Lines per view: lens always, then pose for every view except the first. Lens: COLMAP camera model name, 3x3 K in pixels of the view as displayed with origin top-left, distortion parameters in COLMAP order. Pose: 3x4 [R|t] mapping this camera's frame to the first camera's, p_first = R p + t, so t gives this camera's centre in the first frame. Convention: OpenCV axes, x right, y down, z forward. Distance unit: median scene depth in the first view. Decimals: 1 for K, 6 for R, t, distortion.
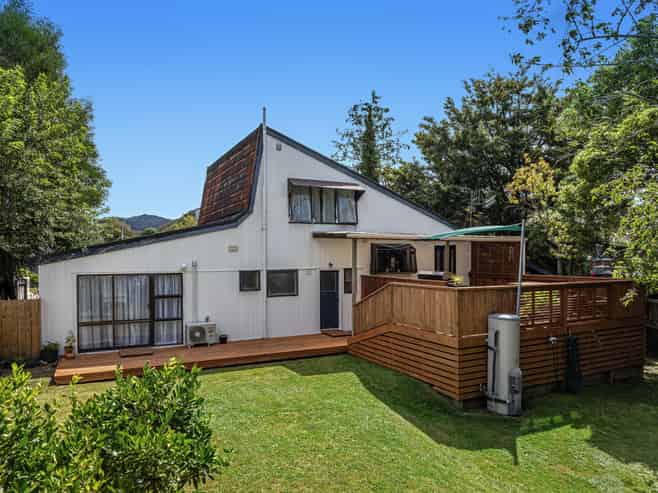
lens RADIAL K [[455.1, 0, 329.0], [0, 455.1, 246.5], [0, 0, 1]] dist [-0.003460, -0.000485]
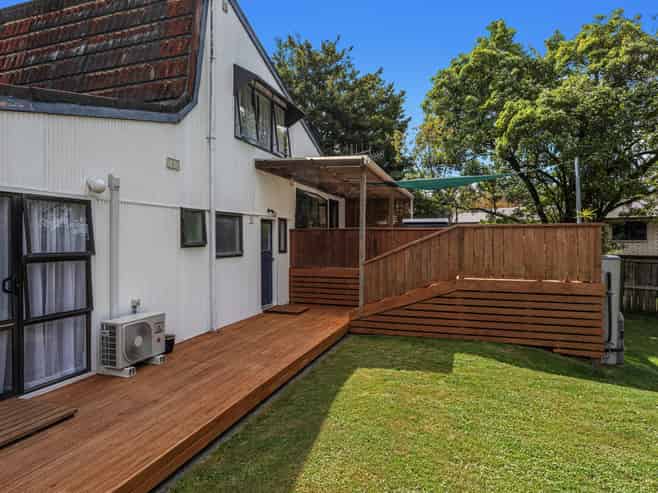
lens RADIAL K [[410.9, 0, 328.2], [0, 410.9, 232.8], [0, 0, 1]] dist [0.000503, 0.000725]
pose [[0.719270, 0.011866, 0.694630, -0.400705], [-0.015116, 0.999885, -0.001429, 0.079653], [-0.694566, -0.009472, 0.719366, 0.543706]]
